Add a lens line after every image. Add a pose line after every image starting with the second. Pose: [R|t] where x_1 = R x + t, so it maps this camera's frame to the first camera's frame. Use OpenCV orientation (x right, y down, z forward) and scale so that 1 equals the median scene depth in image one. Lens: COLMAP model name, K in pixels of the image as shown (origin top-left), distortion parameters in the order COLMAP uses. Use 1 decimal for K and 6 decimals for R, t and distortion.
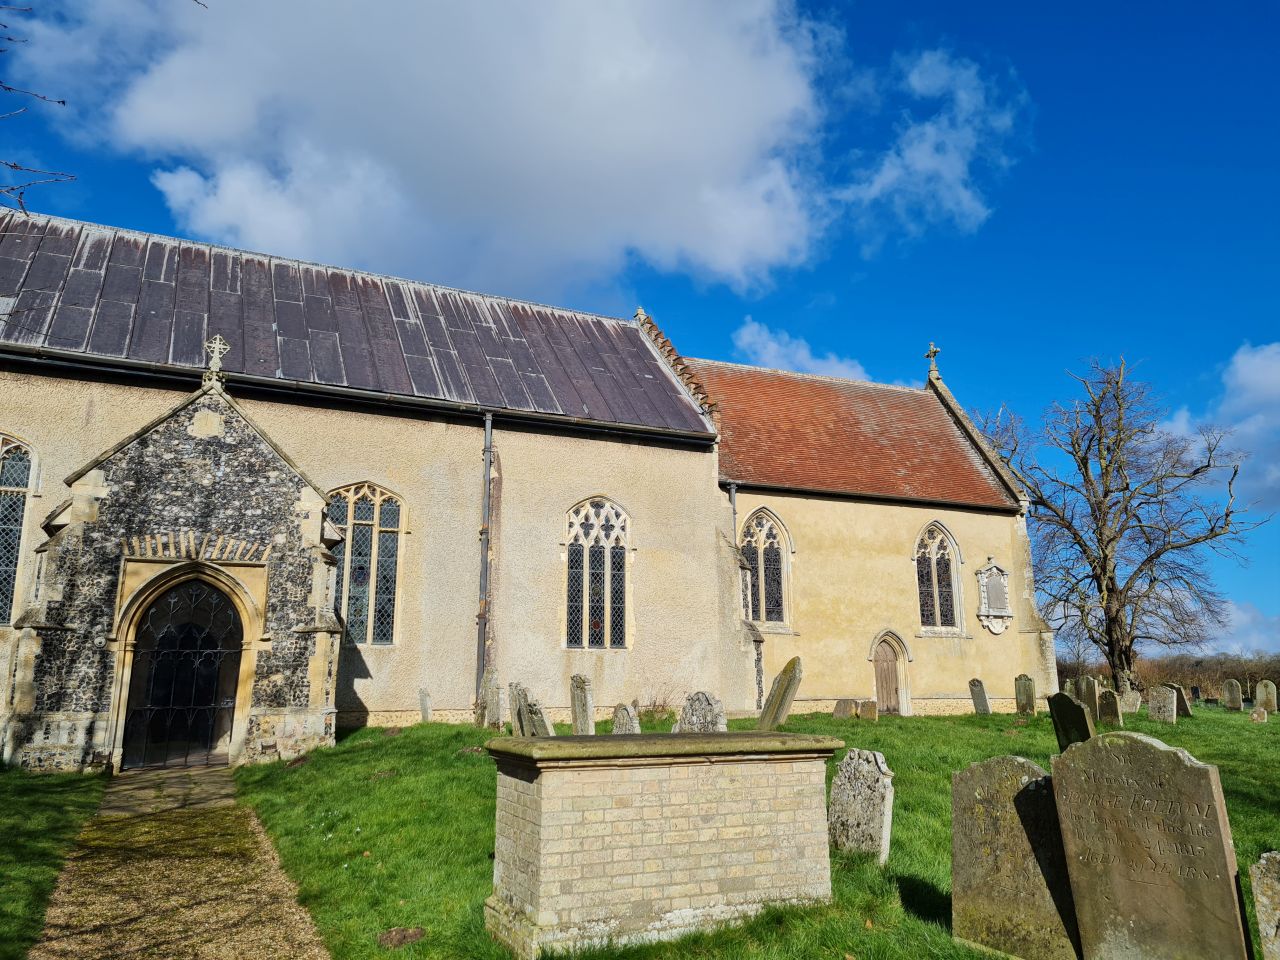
lens RADIAL K [[965.7, 0, 640.0], [0, 965.7, 480.0], [0, 0, 1]] dist [0.064792, -0.012173]
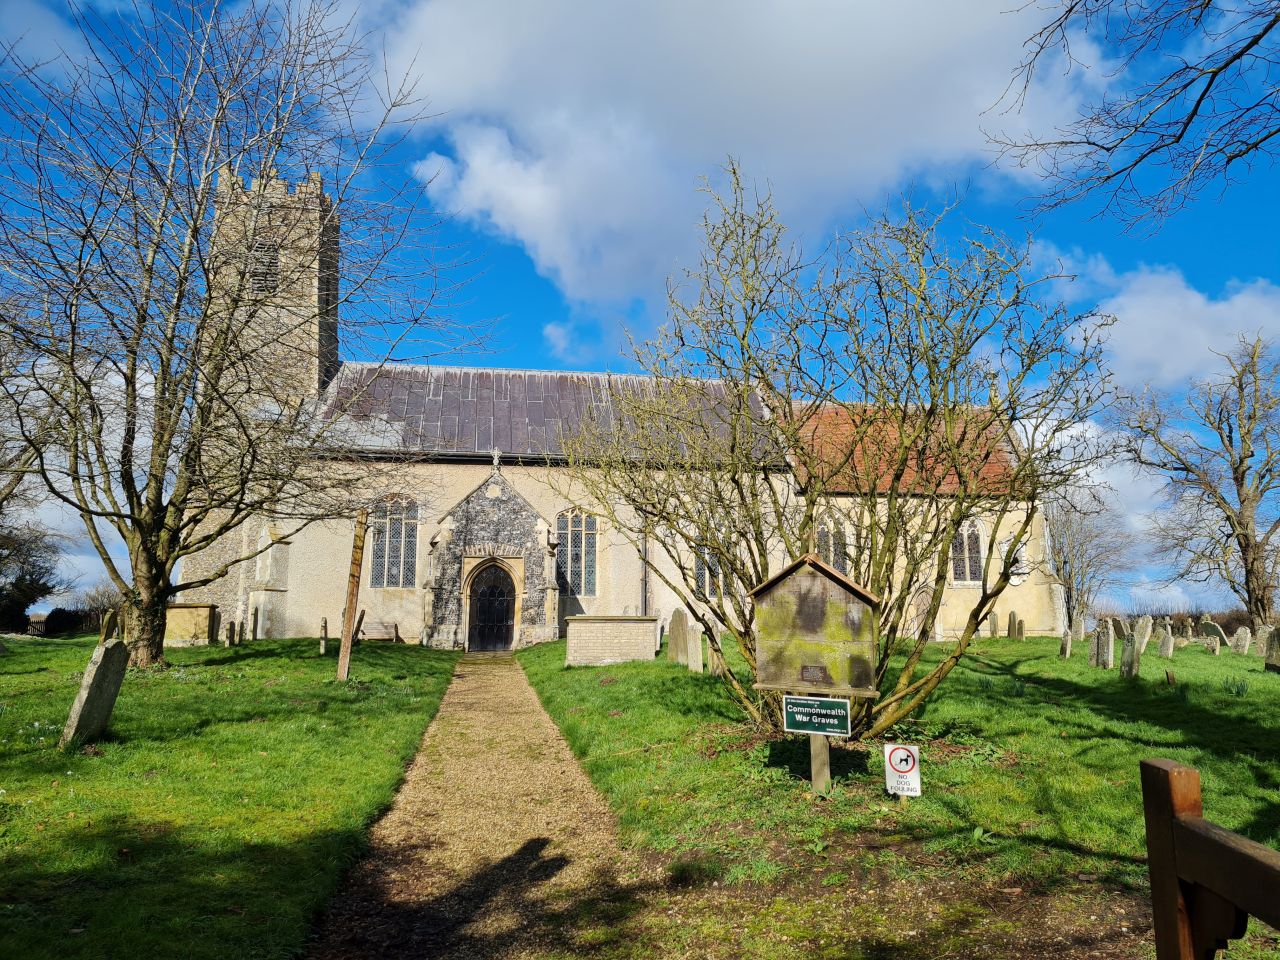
lens RADIAL K [[965.7, 0, 640.0], [0, 965.7, 480.0], [0, 0, 1]] dist [0.064792, -0.012173]
pose [[0.958113, -0.045695, -0.282721, 0.449855], [0.057631, 0.997757, 0.034040, -0.134794], [0.280532, -0.048908, 0.958598, -0.909017]]
